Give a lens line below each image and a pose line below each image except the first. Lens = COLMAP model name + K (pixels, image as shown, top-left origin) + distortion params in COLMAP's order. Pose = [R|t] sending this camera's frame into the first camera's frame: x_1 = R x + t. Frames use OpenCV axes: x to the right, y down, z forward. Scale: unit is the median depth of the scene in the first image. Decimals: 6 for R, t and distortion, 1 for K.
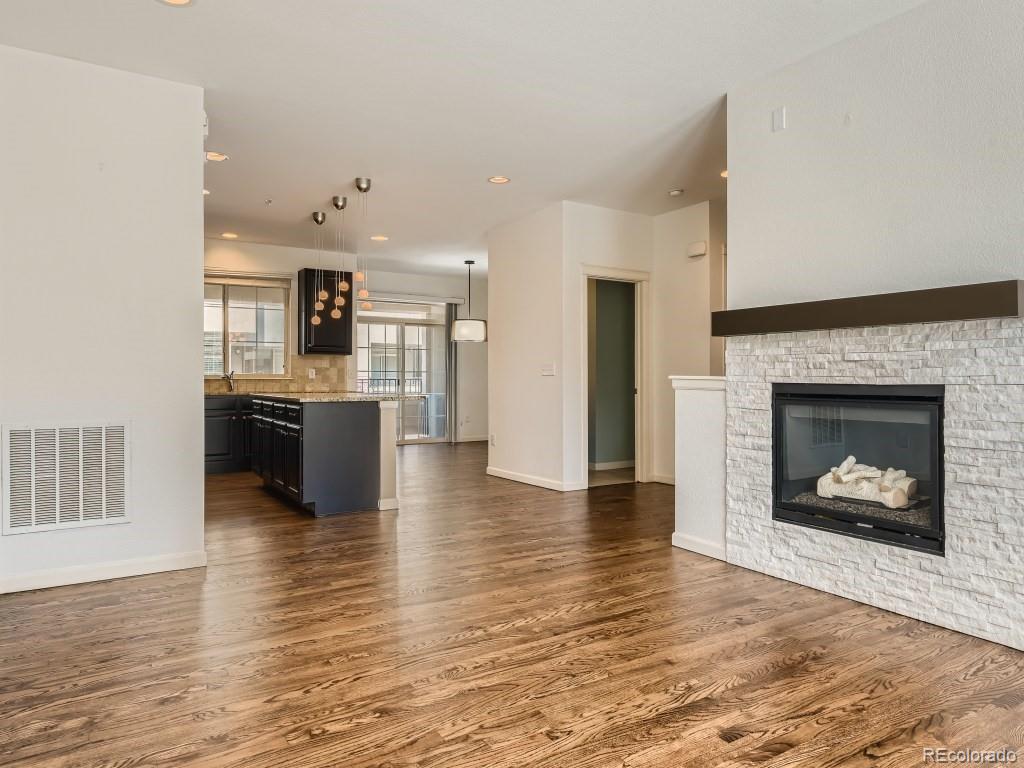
lens RADIAL K [[633.7, 0, 509.3], [0, 633.7, 379.2], [0, 0, 1]] dist [-0.000828, -0.000234]
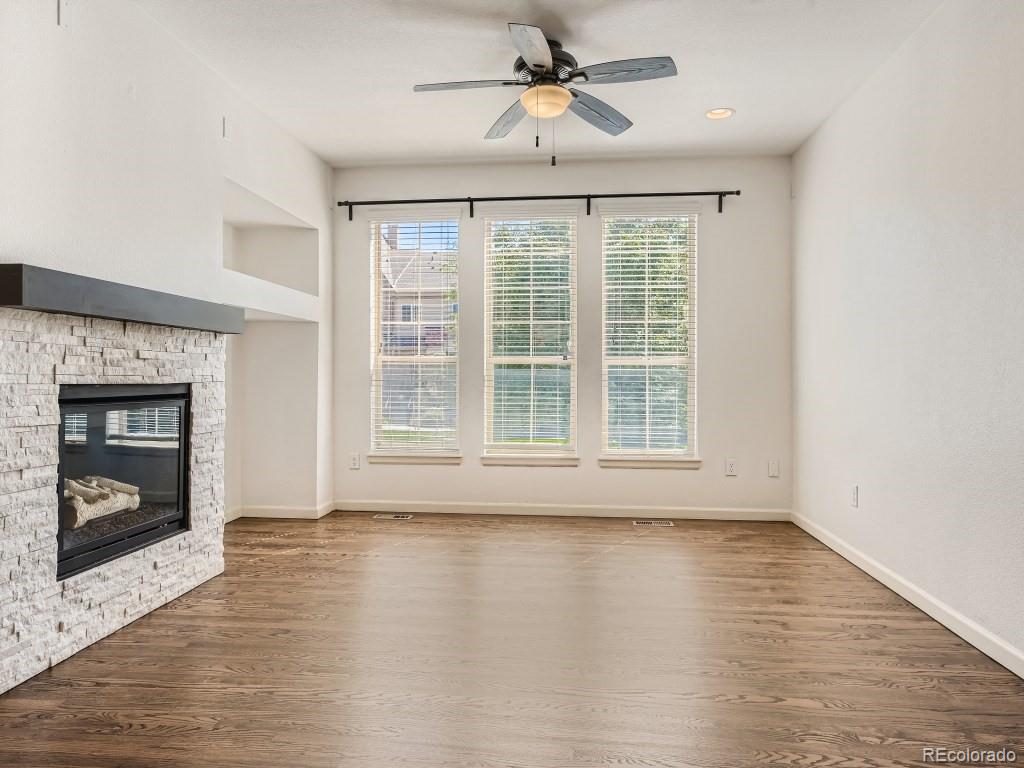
lens RADIAL K [[633.7, 0, 509.3], [0, 633.7, 379.2], [0, 0, 1]] dist [-0.000828, -0.000234]
pose [[-0.775199, -0.005297, 0.631695, -0.442771], [-0.001251, 0.999976, 0.006850, -0.005889], [-0.631716, 0.004520, -0.775187, 1.337292]]
